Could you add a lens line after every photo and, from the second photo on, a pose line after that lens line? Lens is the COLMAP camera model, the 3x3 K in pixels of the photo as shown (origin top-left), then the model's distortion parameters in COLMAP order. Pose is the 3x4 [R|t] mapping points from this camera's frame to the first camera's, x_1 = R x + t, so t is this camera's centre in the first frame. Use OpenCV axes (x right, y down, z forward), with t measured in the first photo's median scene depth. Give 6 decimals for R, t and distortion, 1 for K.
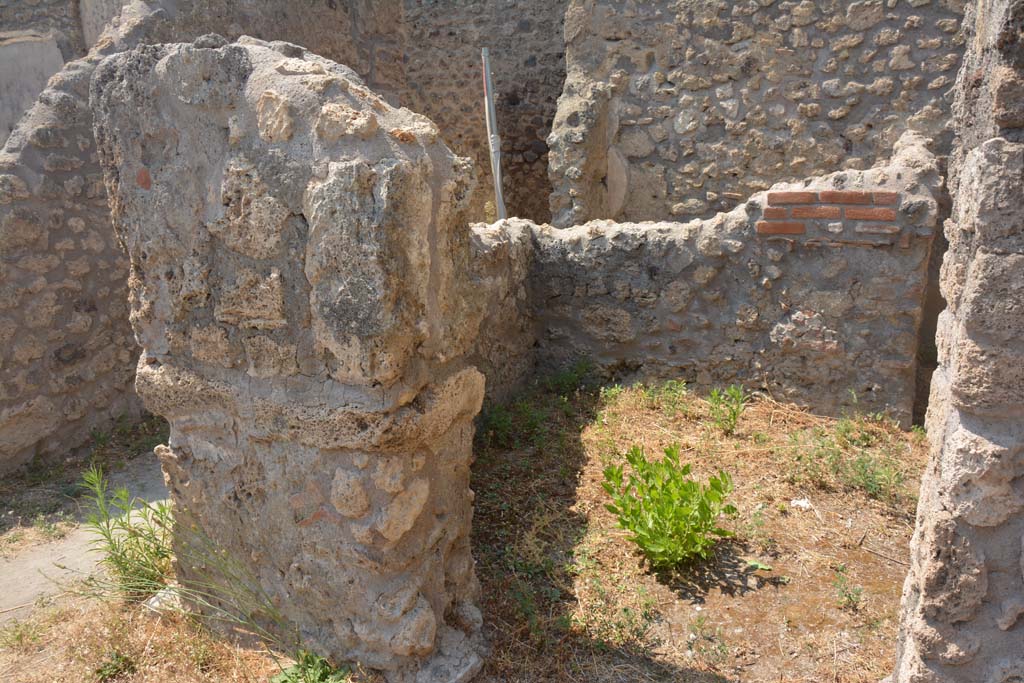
lens RADIAL K [[797.3, 0, 513.0], [0, 797.3, 343.6], [0, 0, 1]] dist [-0.161543, 0.120965]
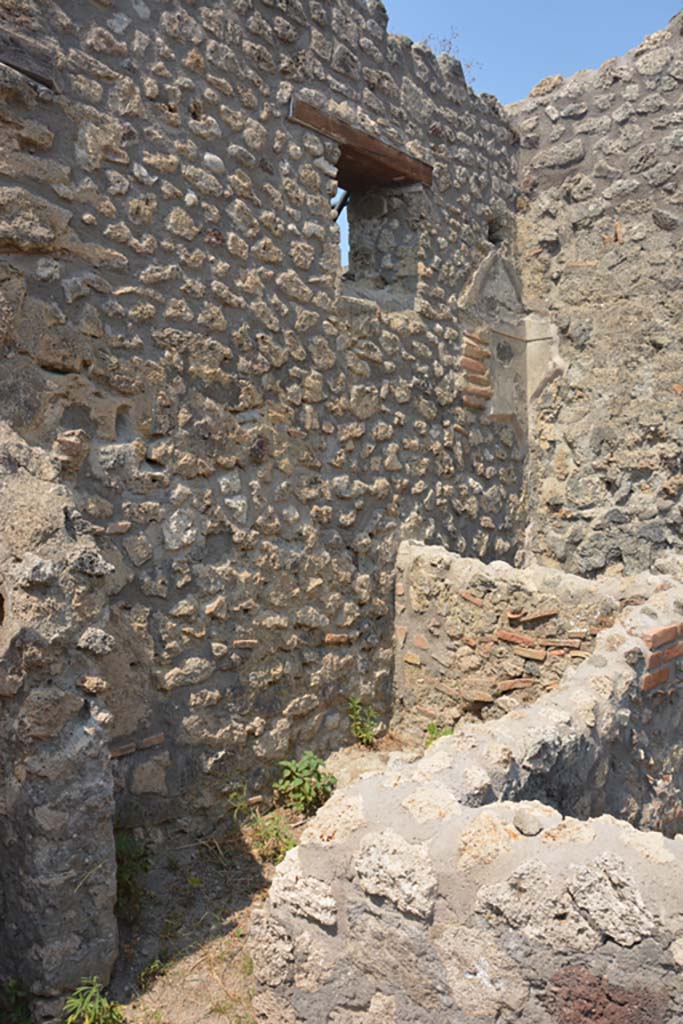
lens RADIAL K [[797.3, 0, 342.1], [0, 797.3, 514.4], [0, 0, 1]] dist [-0.161543, 0.120965]
pose [[0.266241, 0.030326, 0.963429, -0.409884], [0.236115, 0.967002, -0.095688, -0.268132], [-0.934540, 0.252956, 0.250295, 0.942560]]
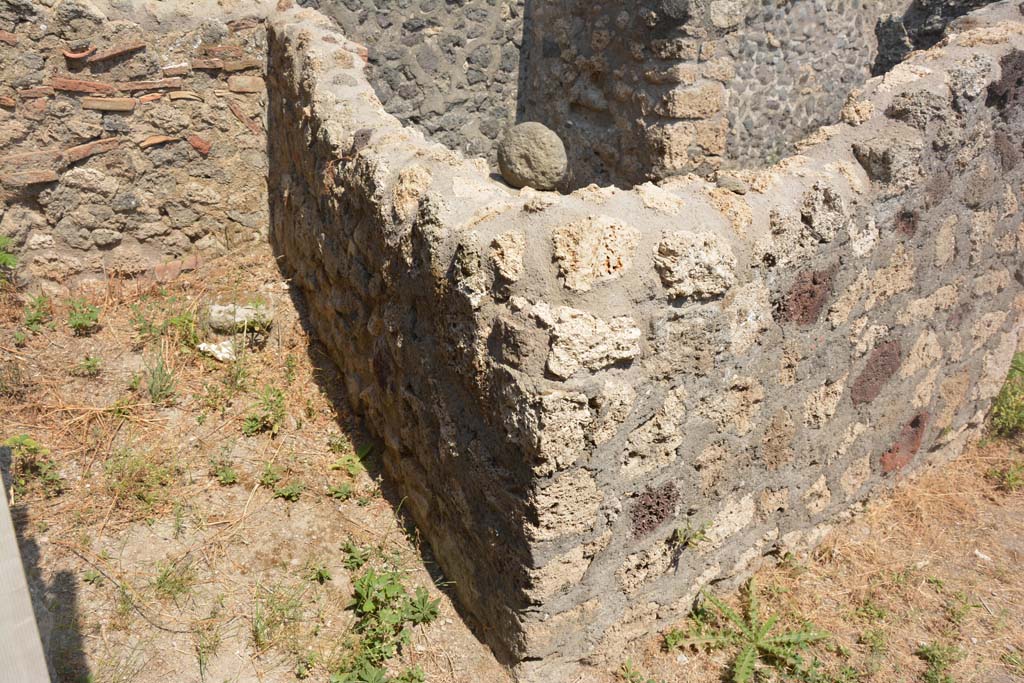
lens RADIAL K [[793.6, 0, 510.5], [0, 793.6, 347.8], [0, 0, 1]] dist [-0.156880, 0.109507]
pose [[-0.839788, -0.238936, 0.487510, -0.161161], [0.106606, 0.807896, 0.579603, -0.323697], [-0.532345, 0.538715, -0.652989, 1.356756]]
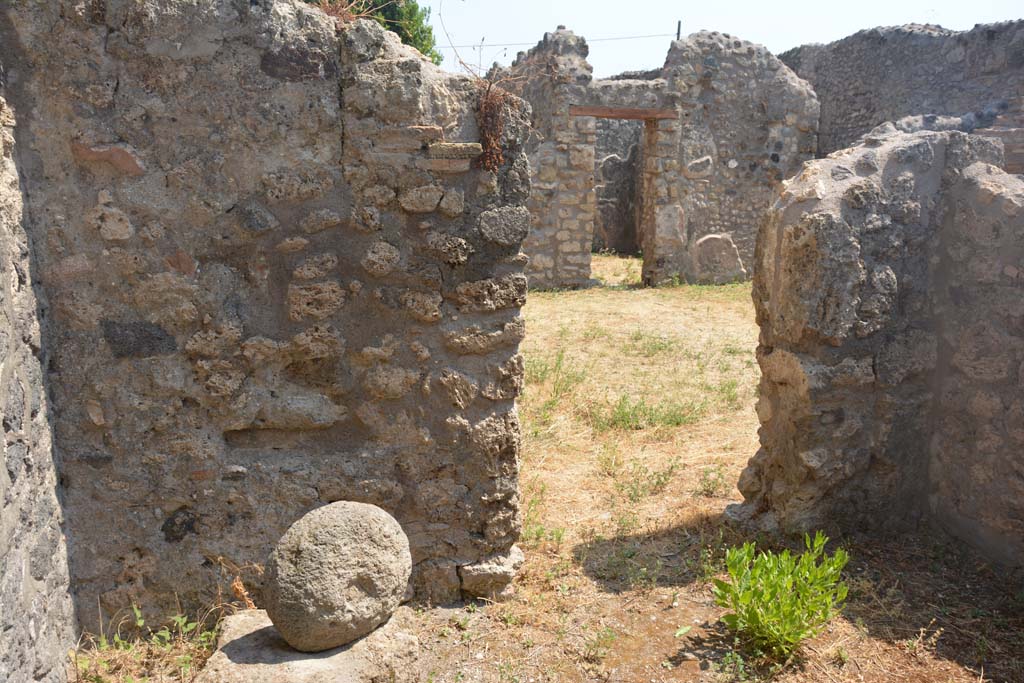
lens RADIAL K [[797.3, 0, 512.2], [0, 797.3, 346.0], [0, 0, 1]] dist [-0.161543, 0.120965]
pose [[-0.753847, 0.168487, -0.635080, 0.639451], [-0.158072, 0.891669, 0.424193, -0.262069], [0.637752, 0.420165, -0.645549, 0.807670]]
